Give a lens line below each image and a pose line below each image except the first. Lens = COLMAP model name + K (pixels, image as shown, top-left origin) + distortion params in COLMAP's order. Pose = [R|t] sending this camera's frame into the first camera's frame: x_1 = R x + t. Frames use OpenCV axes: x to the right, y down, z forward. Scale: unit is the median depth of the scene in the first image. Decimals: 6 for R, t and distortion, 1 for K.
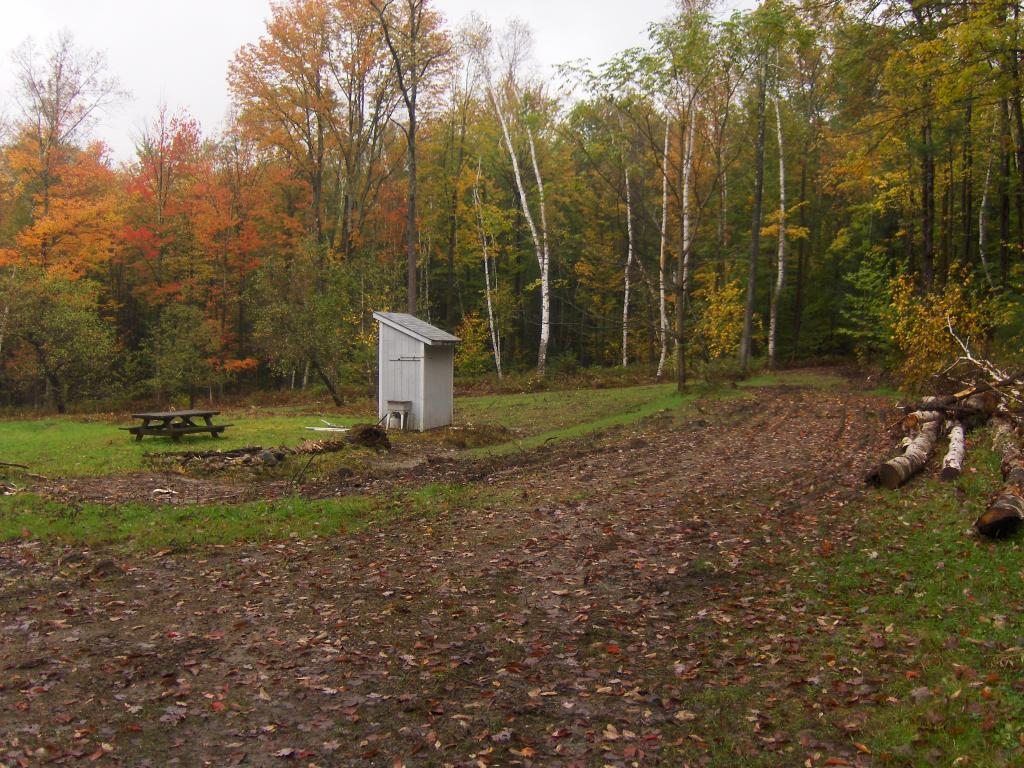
lens RADIAL K [[1091.1, 0, 522.5], [0, 1091.1, 383.9], [0, 0, 1]] dist [-0.230477, 0.176322]
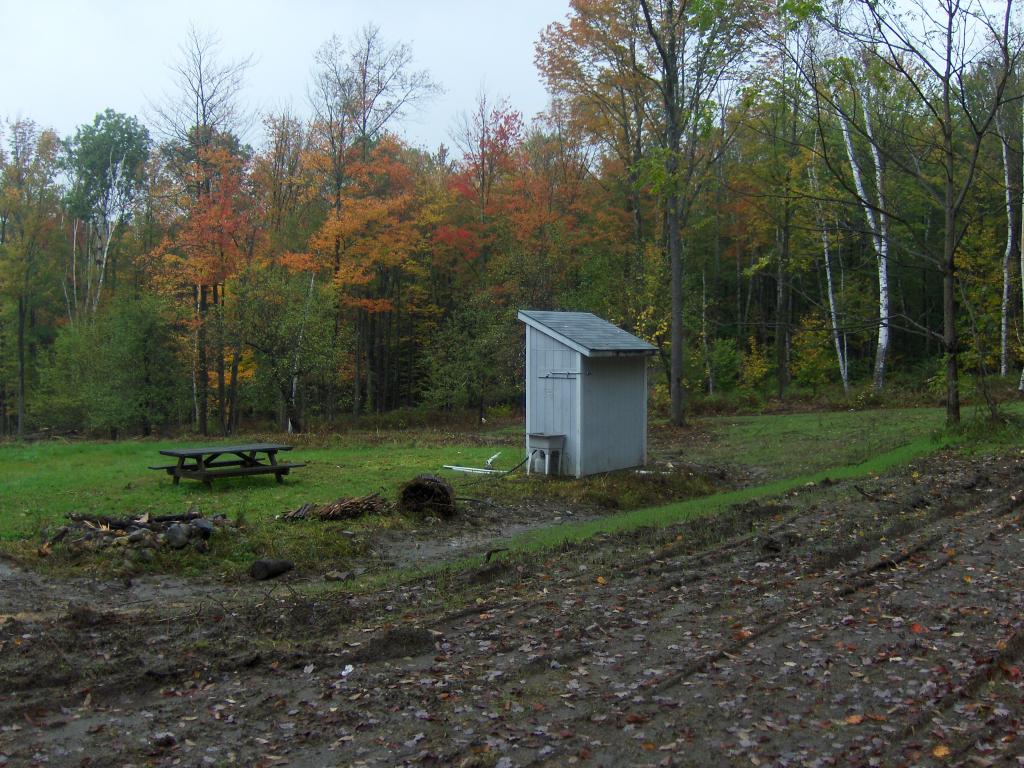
lens RADIAL K [[1091.1, 0, 522.5], [0, 1091.1, 383.9], [0, 0, 1]] dist [-0.230477, 0.176322]
pose [[0.929126, 0.003730, -0.369744, 0.089517], [-0.005027, 0.999984, -0.002546, -0.010333], [0.369729, 0.004225, 0.929130, 0.213396]]
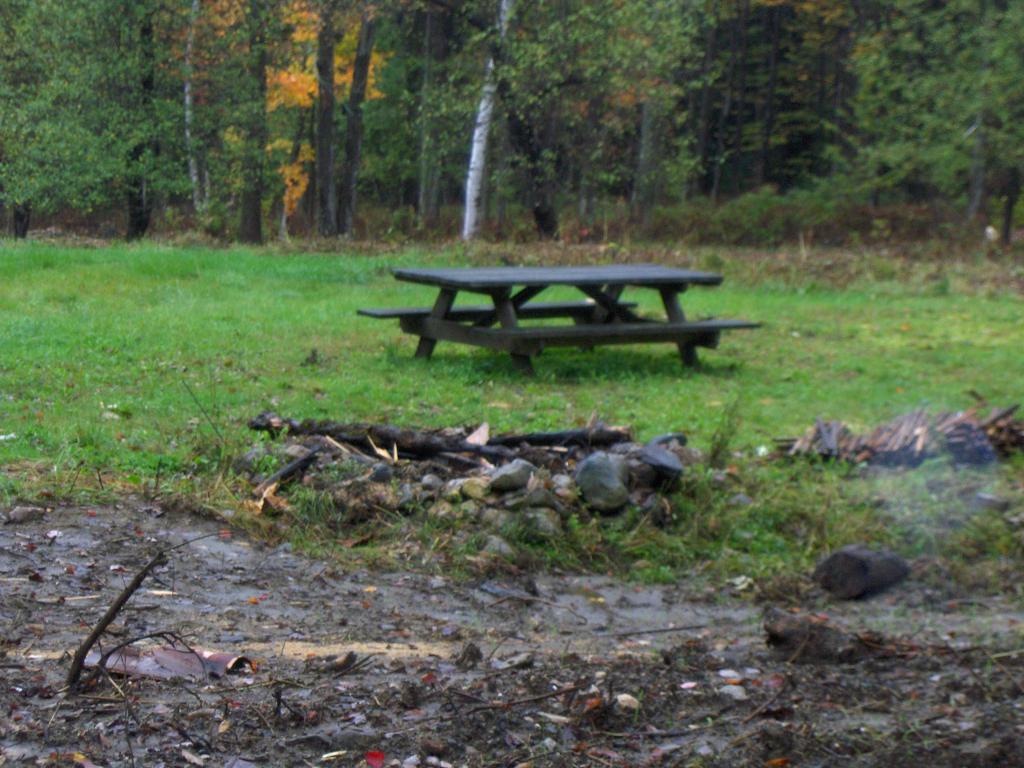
lens RADIAL K [[3007.3, 0, 512.0], [0, 3007.3, 384.0], [0, 0, 1]] dist [-0.043658, -0.272700]
pose [[0.856759, 0.086995, -0.508327, 0.053366], [-0.049336, 0.994975, 0.087126, -0.008180], [0.513352, -0.049568, 0.856745, 0.160385]]
